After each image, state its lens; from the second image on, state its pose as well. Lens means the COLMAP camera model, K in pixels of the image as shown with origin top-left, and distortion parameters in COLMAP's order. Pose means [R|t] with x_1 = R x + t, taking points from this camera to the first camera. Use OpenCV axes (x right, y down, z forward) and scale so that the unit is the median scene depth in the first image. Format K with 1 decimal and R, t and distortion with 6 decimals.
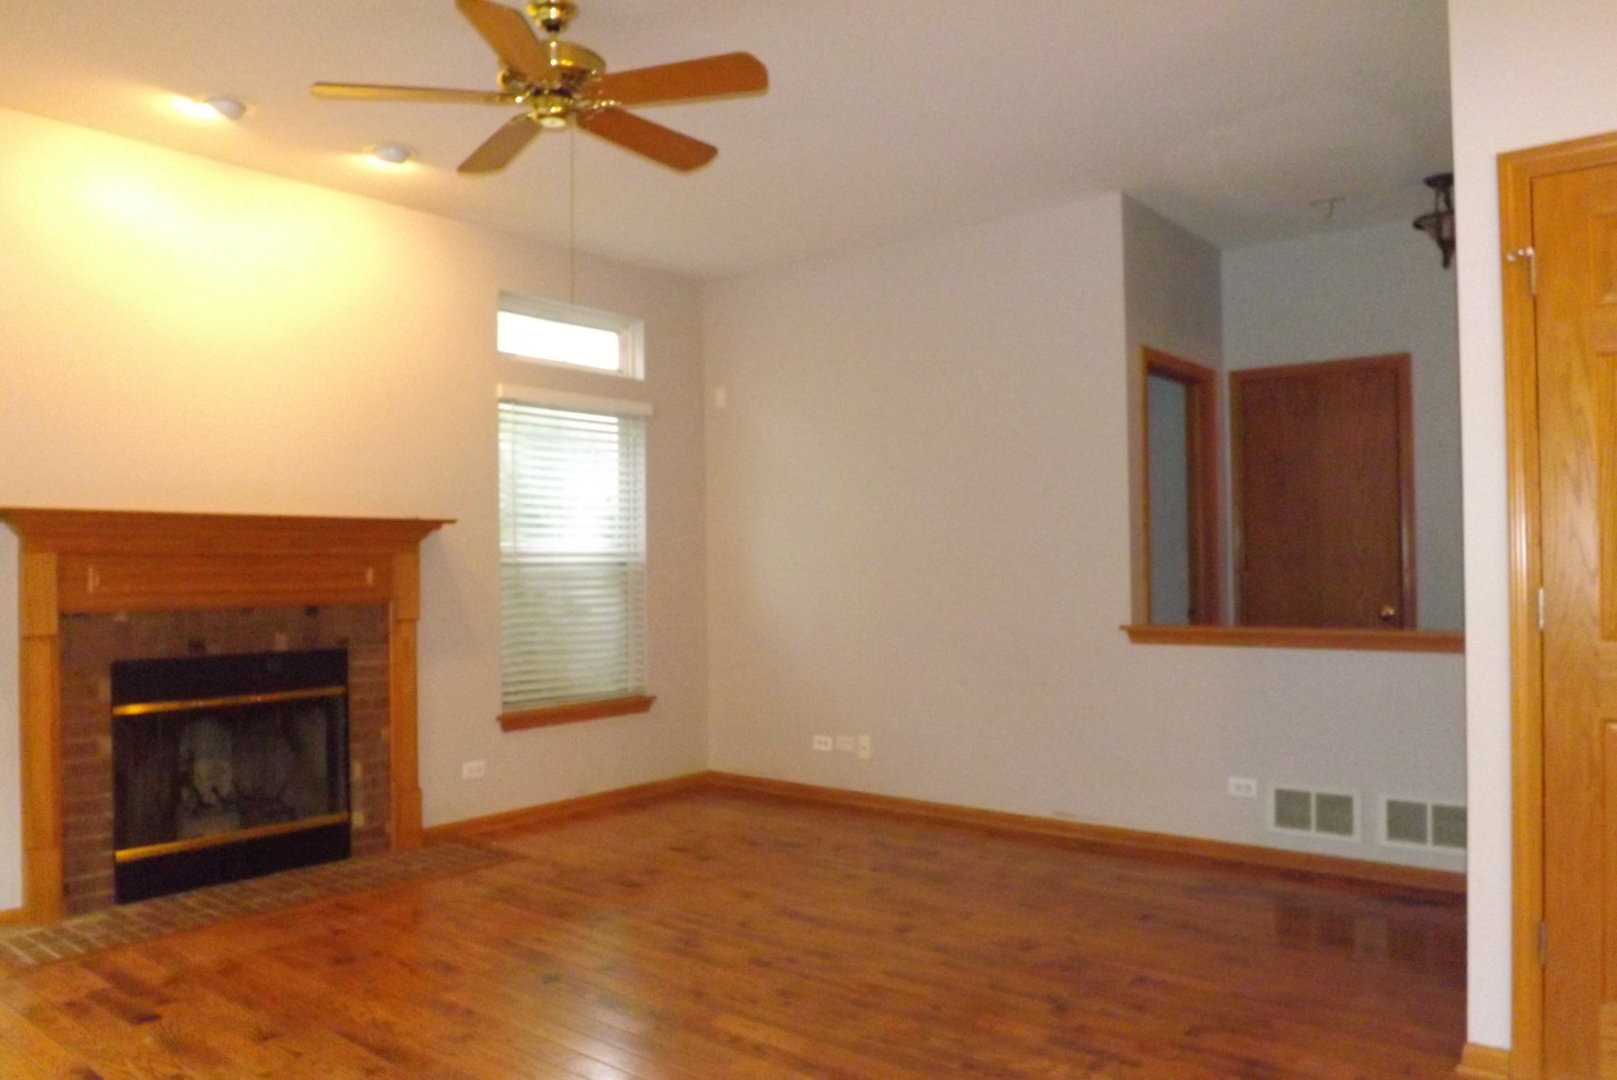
lens RADIAL K [[1192.4, 0, 806.6], [0, 1192.4, 546.2], [0, 0, 1]] dist [-0.034625, 0.010121]
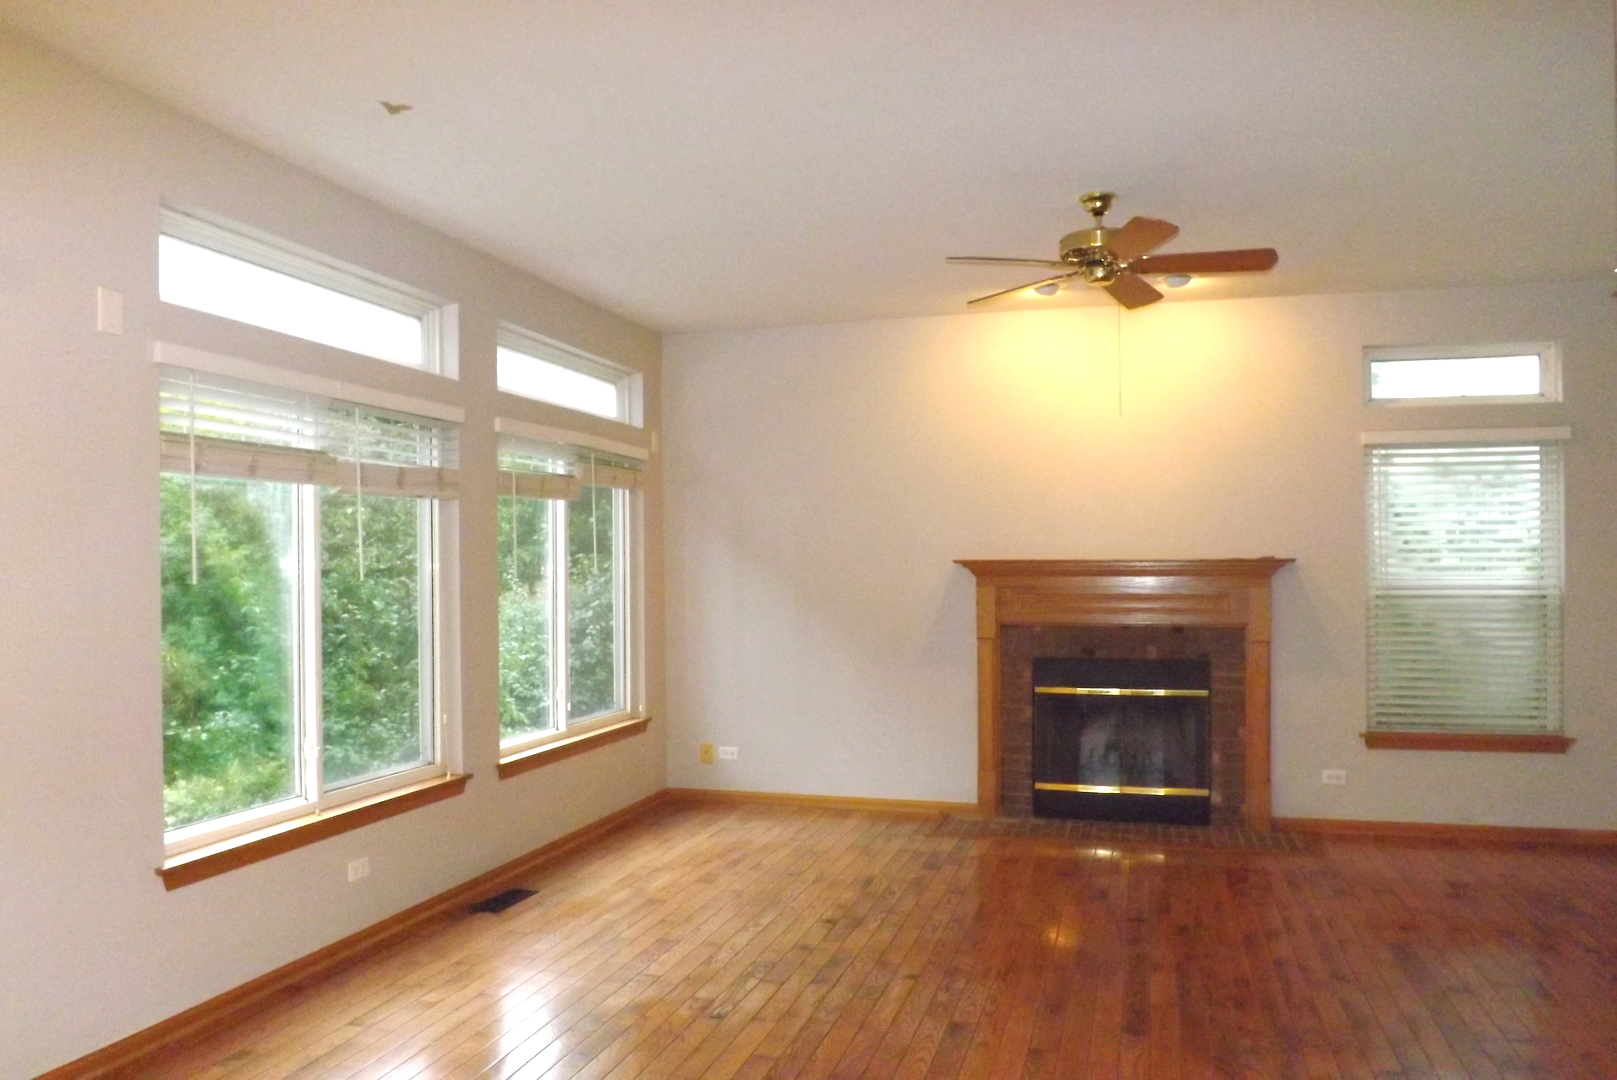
lens RADIAL K [[1192.4, 0, 806.6], [0, 1192.4, 545.3], [0, 0, 1]] dist [-0.034625, 0.010121]
pose [[0.402849, -0.008480, -0.915227, 0.582118], [0.013535, 0.999903, -0.003307, -0.038360], [0.915166, -0.011056, 0.402924, 0.089018]]
